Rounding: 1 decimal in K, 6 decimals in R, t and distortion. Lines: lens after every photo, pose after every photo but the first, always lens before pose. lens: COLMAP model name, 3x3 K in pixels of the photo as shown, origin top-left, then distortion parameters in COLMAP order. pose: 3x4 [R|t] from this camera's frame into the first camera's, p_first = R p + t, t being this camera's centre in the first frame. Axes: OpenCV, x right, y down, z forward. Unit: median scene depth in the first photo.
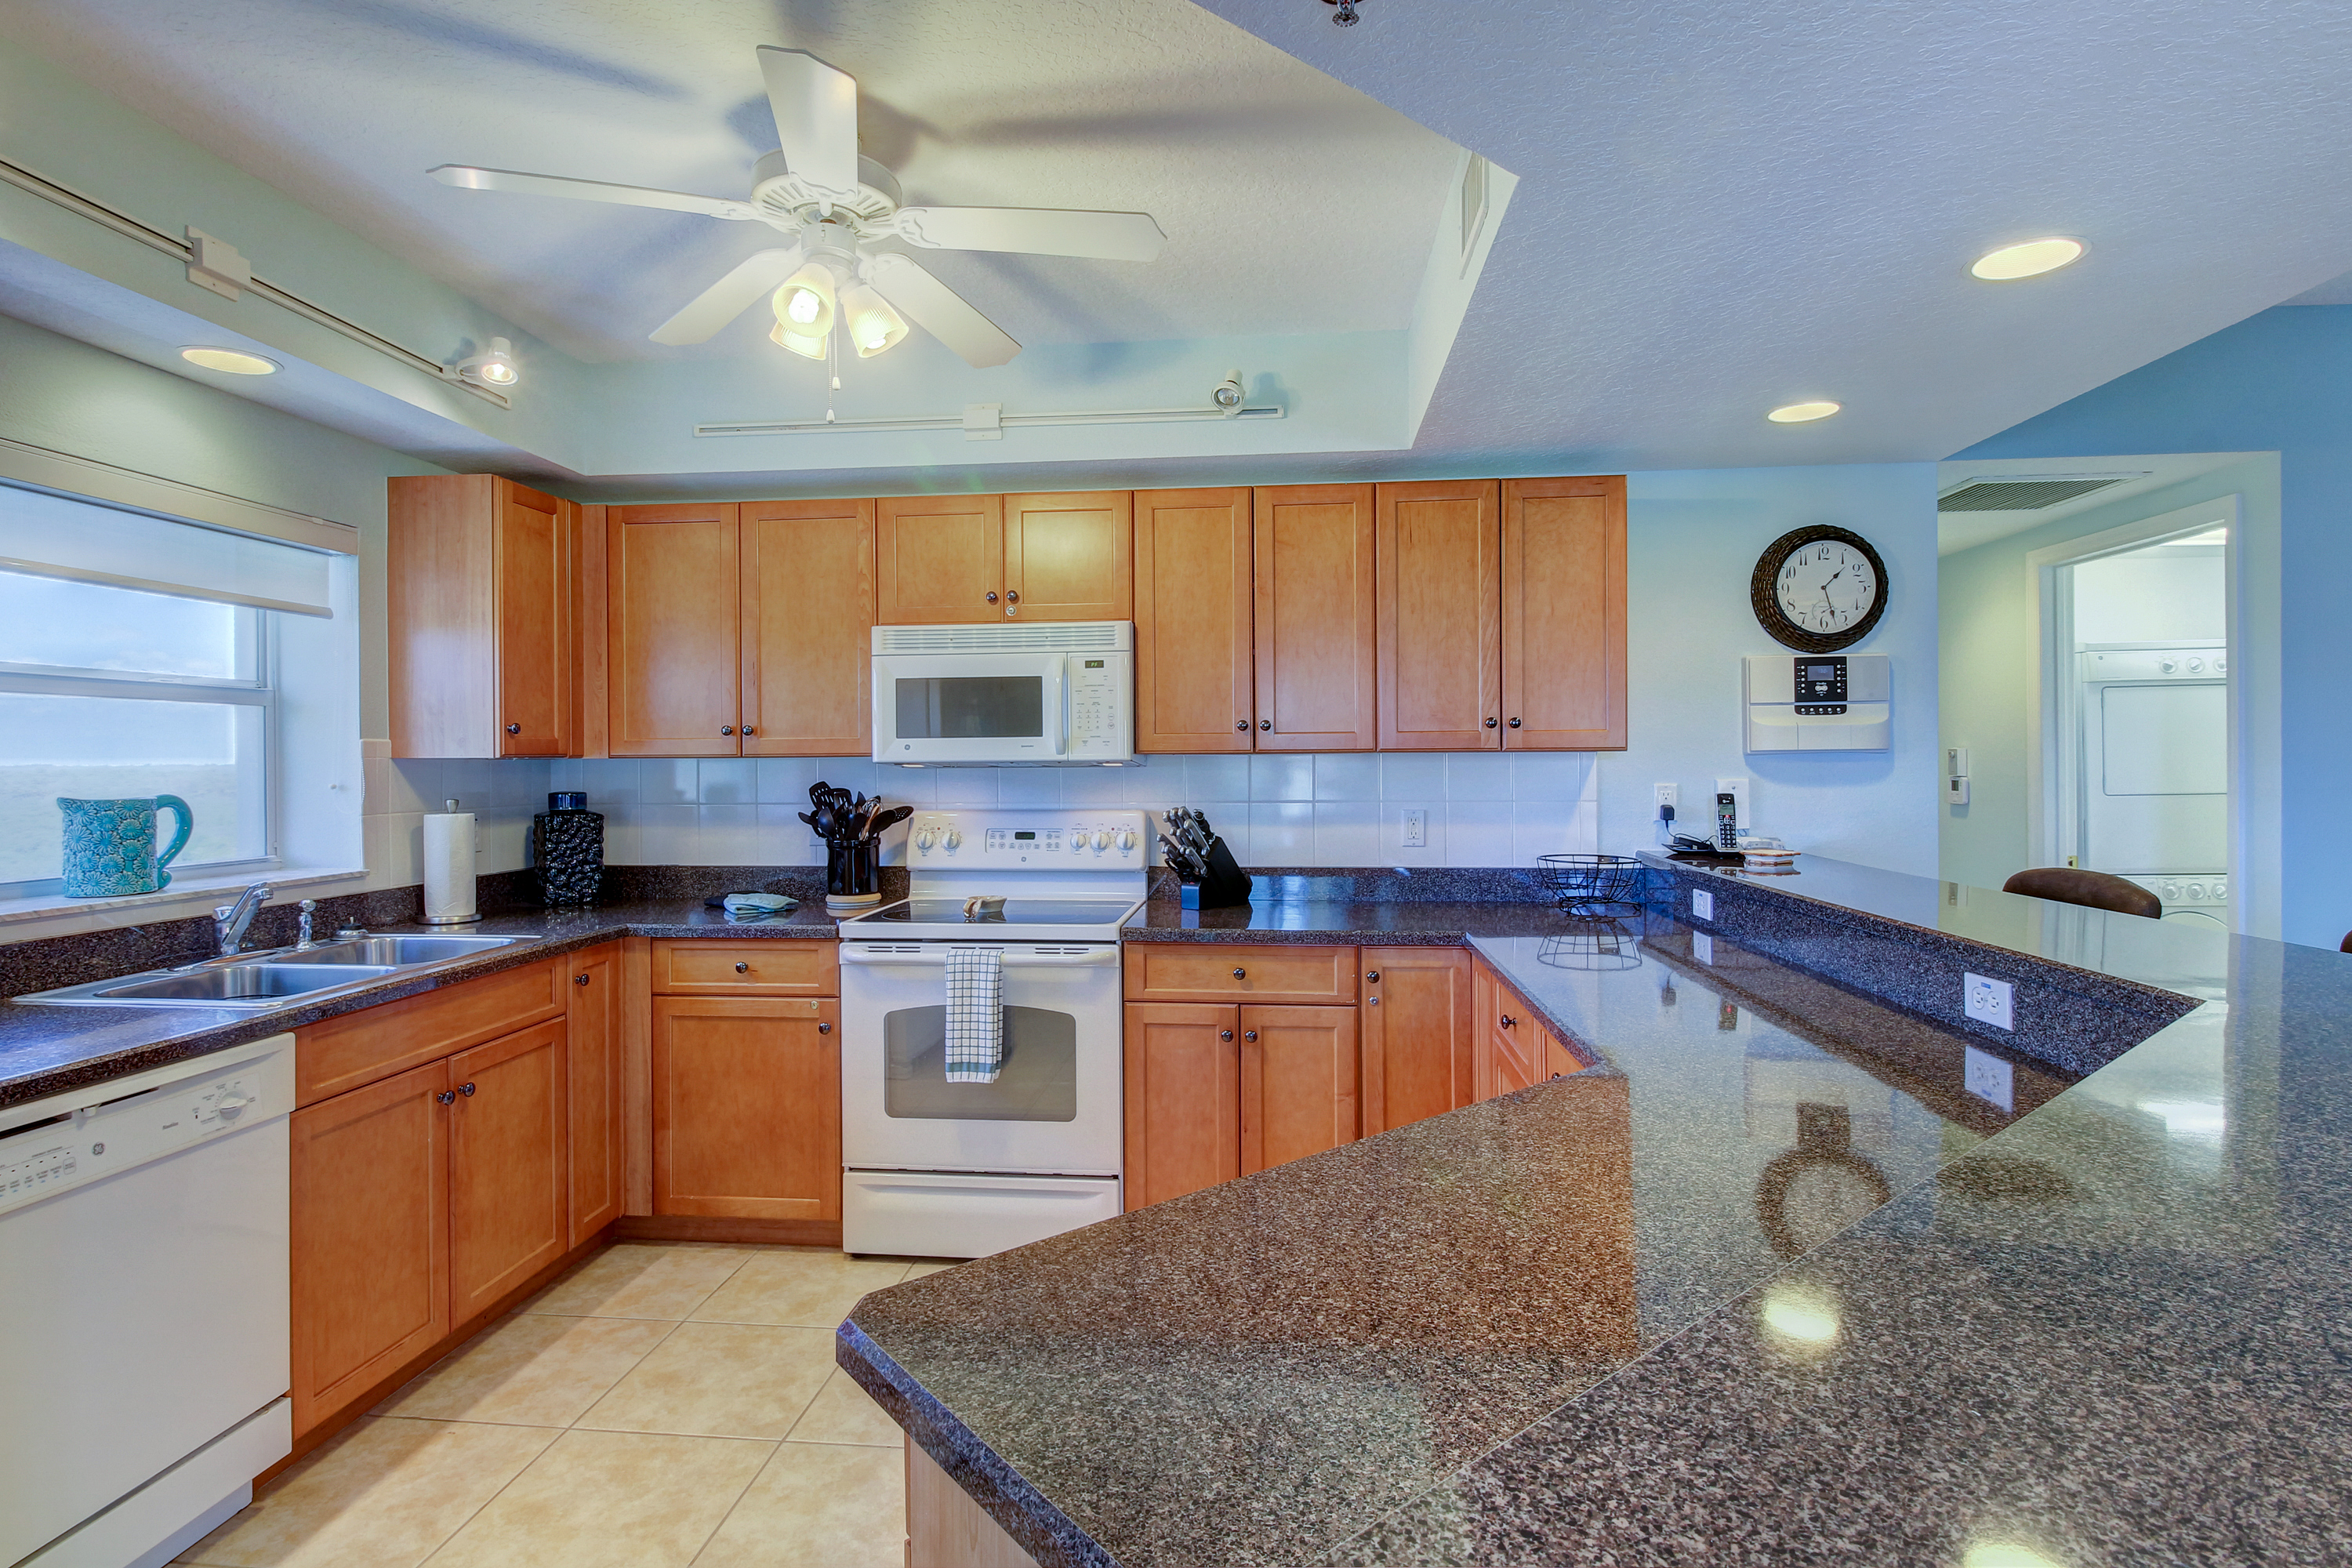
lens RADIAL K [[1214.7, 0, 1172.6], [0, 1214.7, 763.6], [0, 0, 1]] dist [-0.000899, -0.003372]
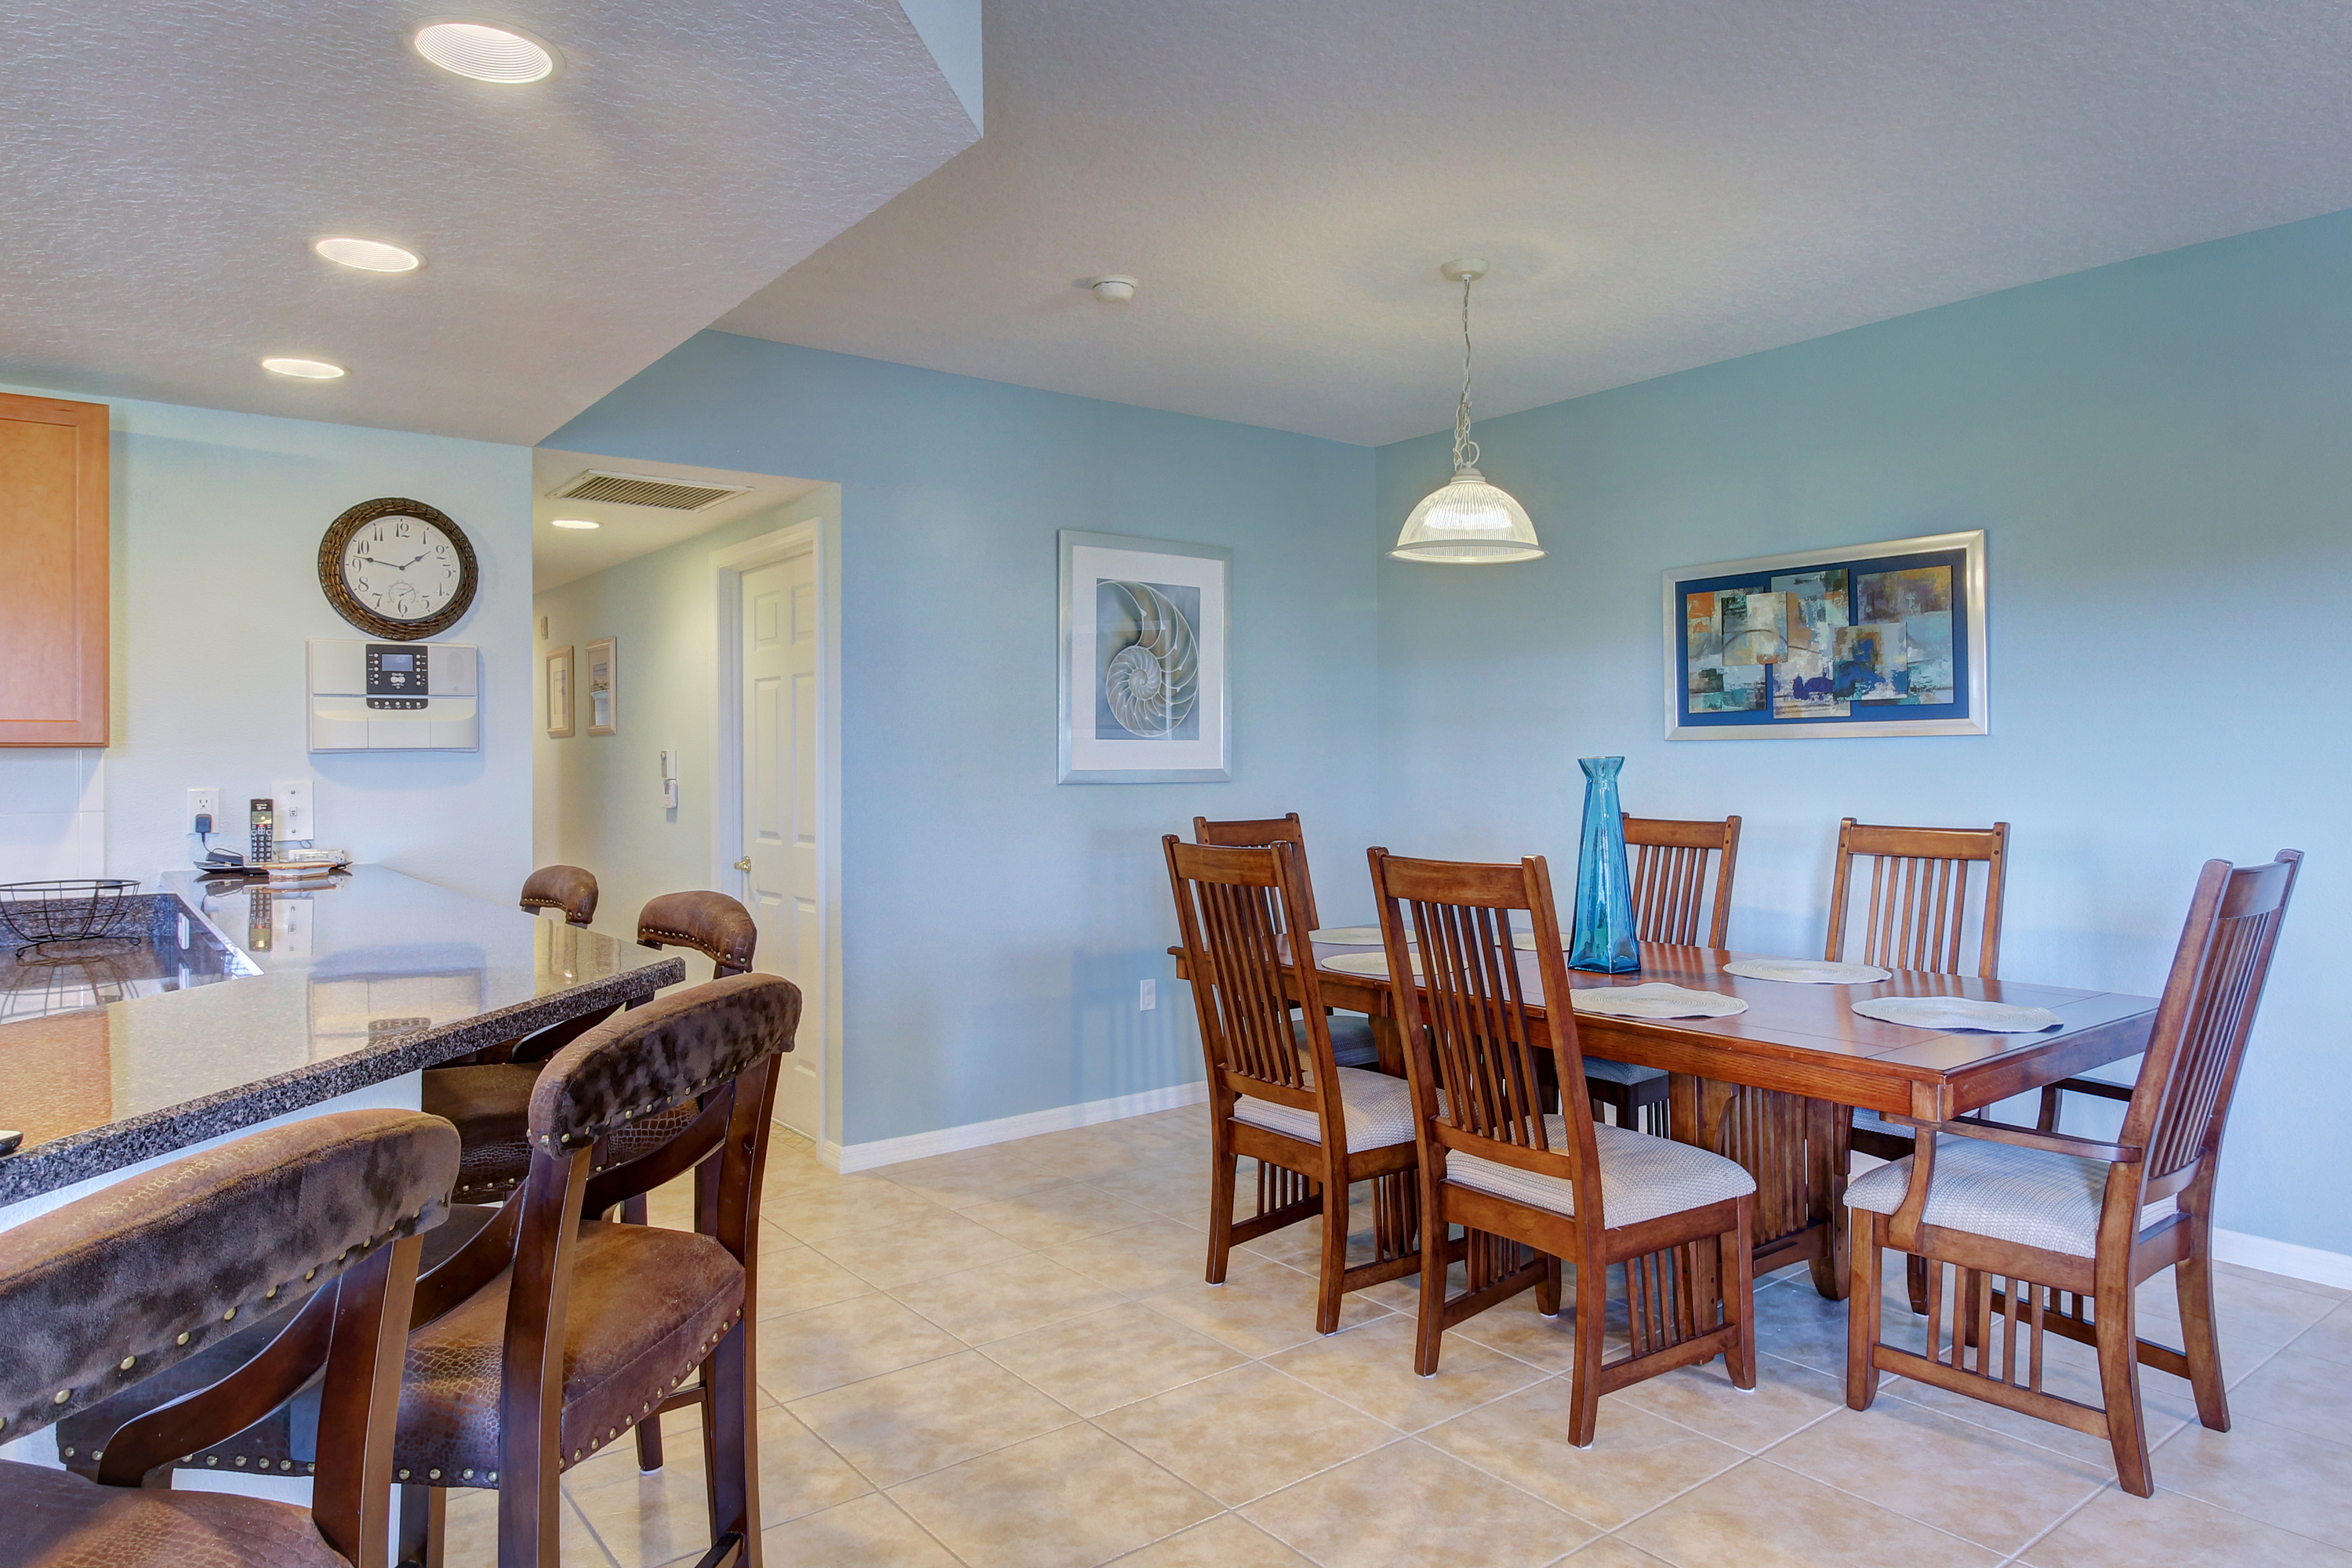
lens RADIAL K [[1443.6, 0, 1151.6], [0, 1443.6, 748.4], [0, 0, 1]] dist [0.015130, -0.008785]
pose [[0.732994, 0.005055, 0.680217, 0.221990], [0.005396, 0.999898, -0.013245, 0.006108], [-0.680214, 0.013379, 0.732891, -0.170491]]
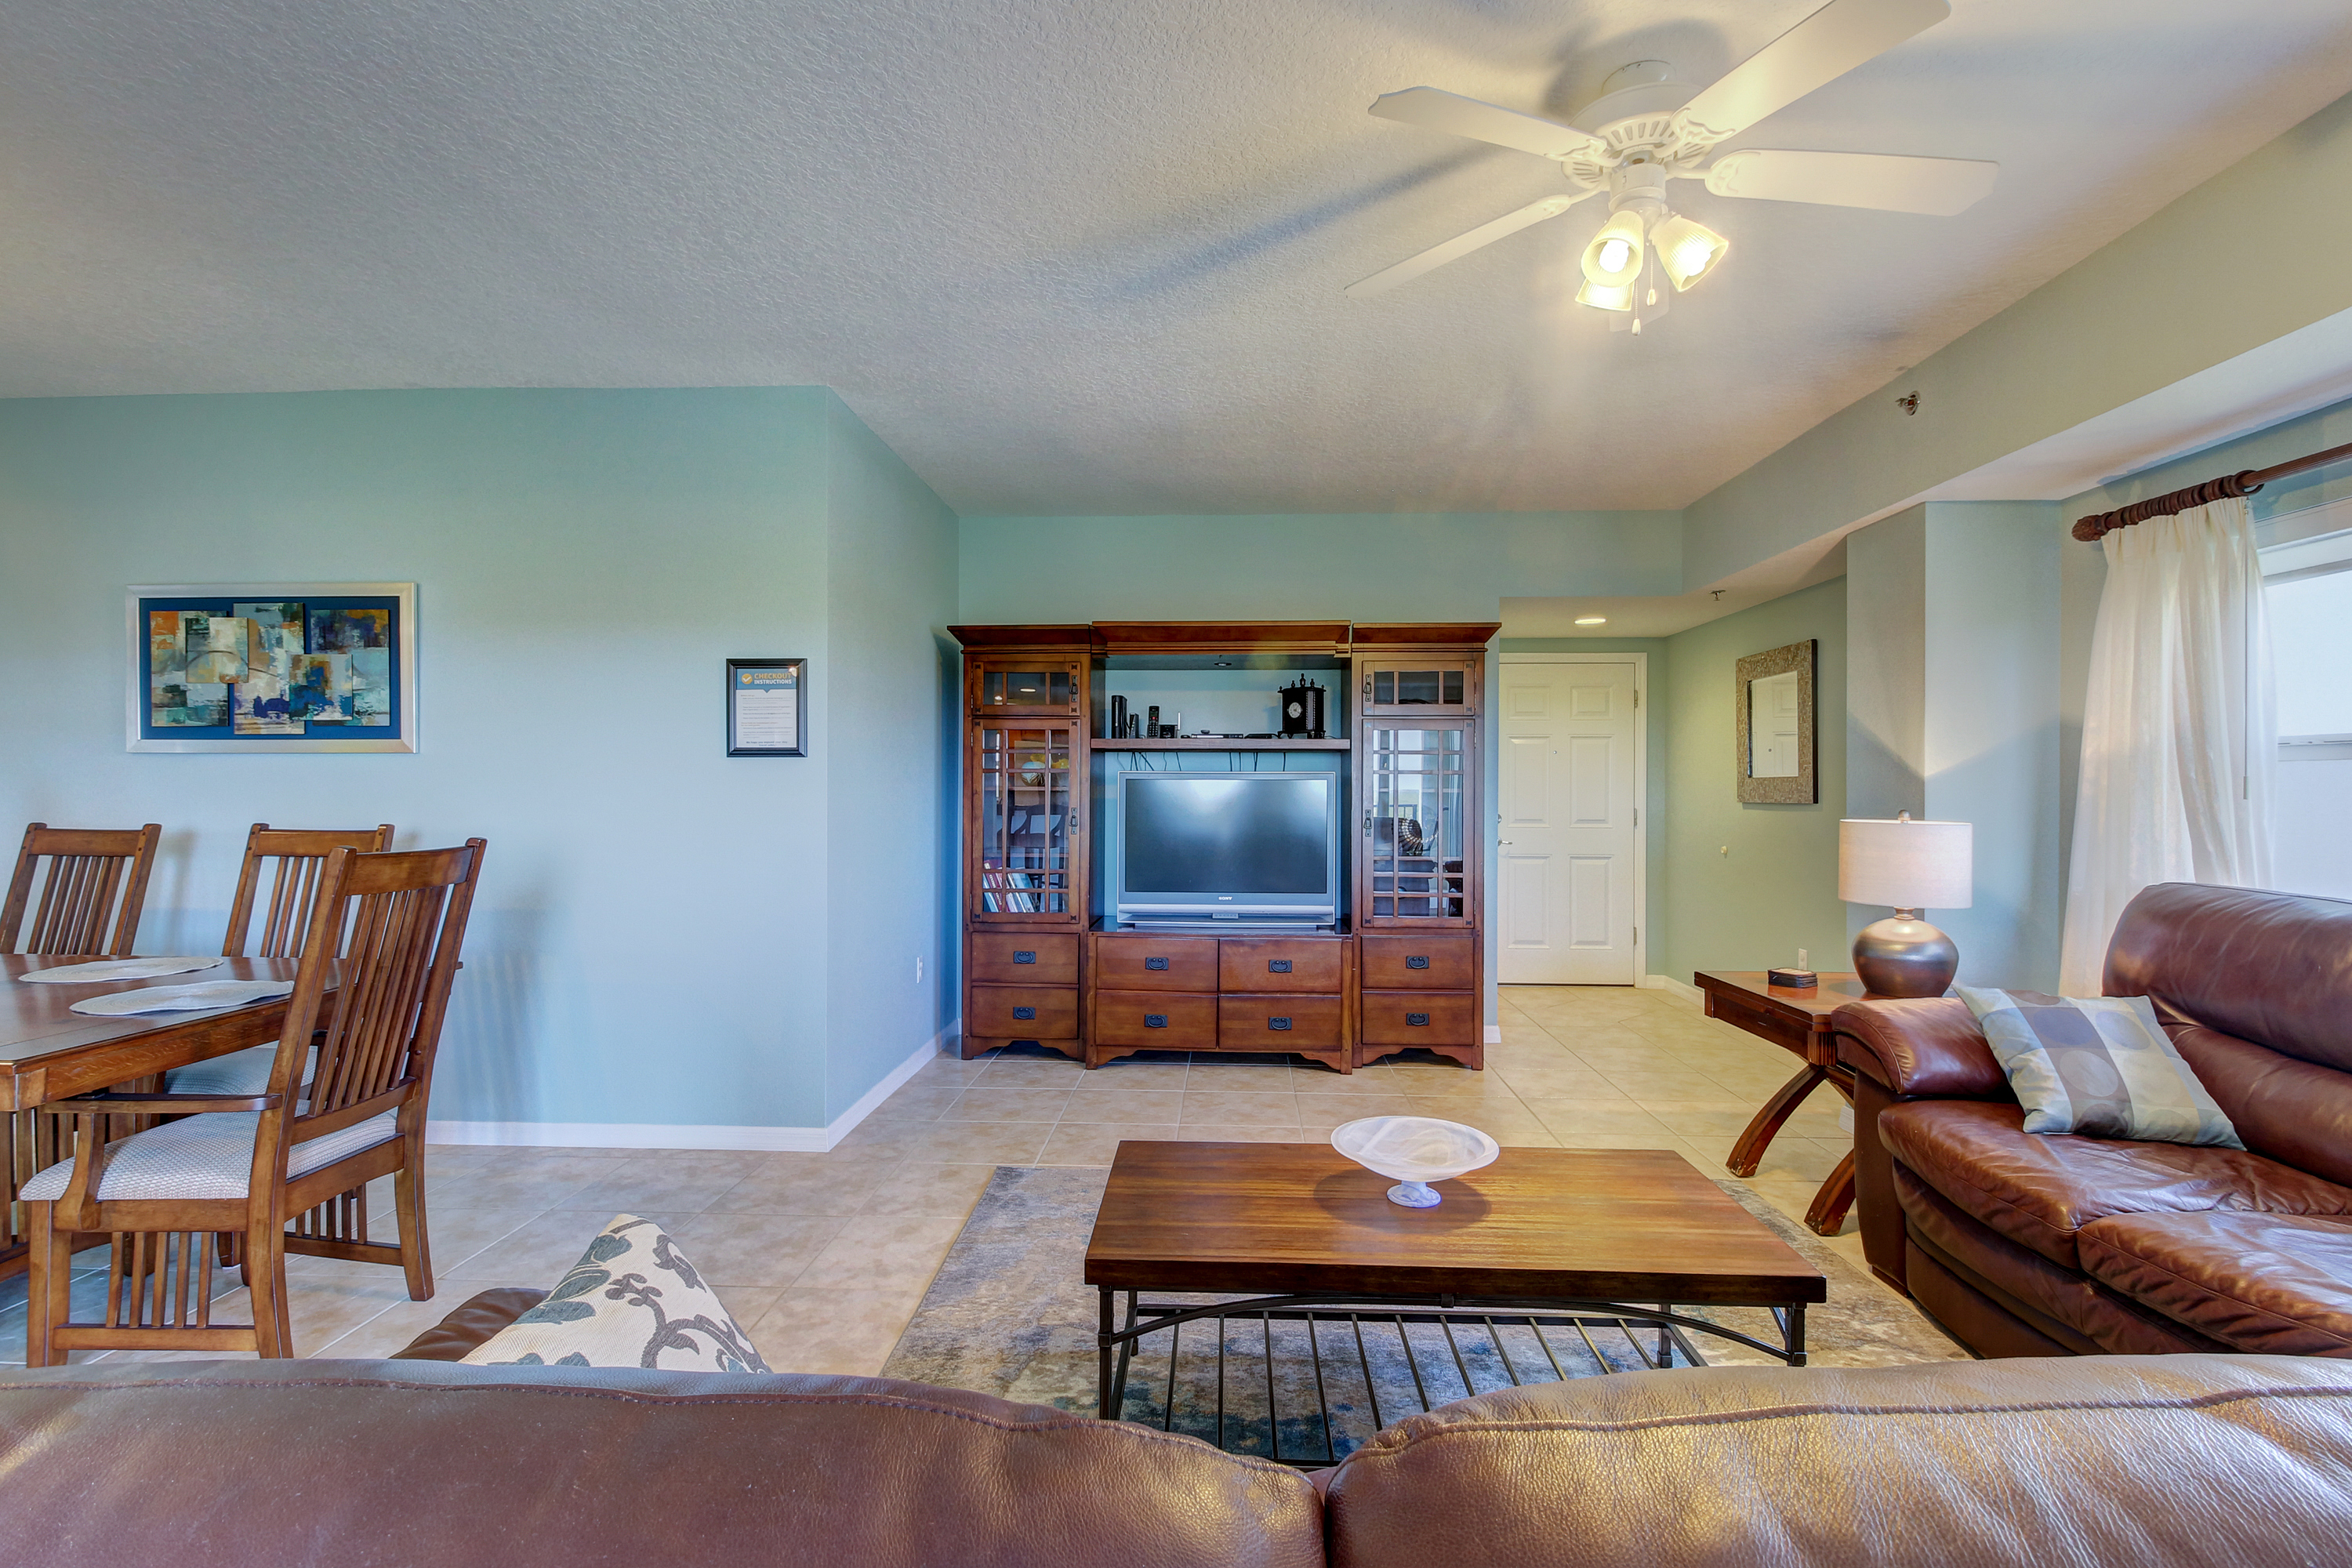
lens RADIAL K [[1085.6, 0, 1182.6], [0, 1085.6, 791.1], [0, 0, 1]] dist [0.008343, -0.005816]
pose [[-0.057310, 0.002380, 0.998354, 0.416173], [-0.000658, 0.999997, -0.002421, 0.022915], [-0.998356, -0.000796, -0.057309, -0.468370]]
